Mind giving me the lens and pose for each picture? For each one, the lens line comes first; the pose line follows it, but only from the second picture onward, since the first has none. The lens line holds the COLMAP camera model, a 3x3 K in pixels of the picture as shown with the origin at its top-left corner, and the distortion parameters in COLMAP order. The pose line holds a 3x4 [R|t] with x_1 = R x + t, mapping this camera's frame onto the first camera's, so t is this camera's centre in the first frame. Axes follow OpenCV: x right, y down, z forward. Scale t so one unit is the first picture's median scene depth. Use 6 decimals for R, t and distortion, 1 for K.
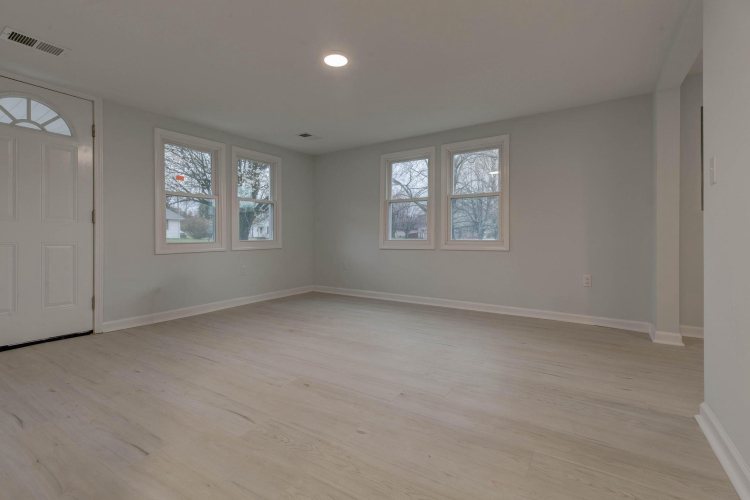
lens RADIAL K [[345.2, 0, 372.1], [0, 345.2, 249.2], [0, 0, 1]] dist [0.002333, 0.000246]
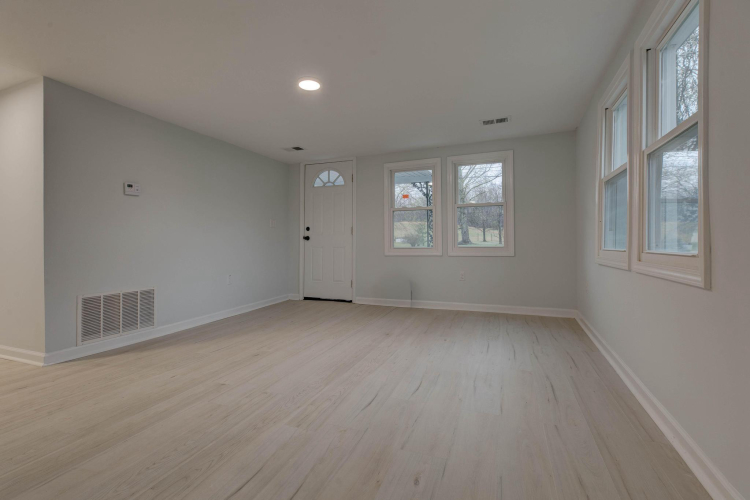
lens RADIAL K [[342.8, 0, 375.3], [0, 342.8, 241.2], [0, 0, 1]] dist [-0.022004, 0.000041]
pose [[0.200144, -0.007745, -0.979736, 0.855184], [-0.033580, 0.999327, -0.014760, -0.025656], [0.979191, 0.035854, 0.199749, 0.848594]]
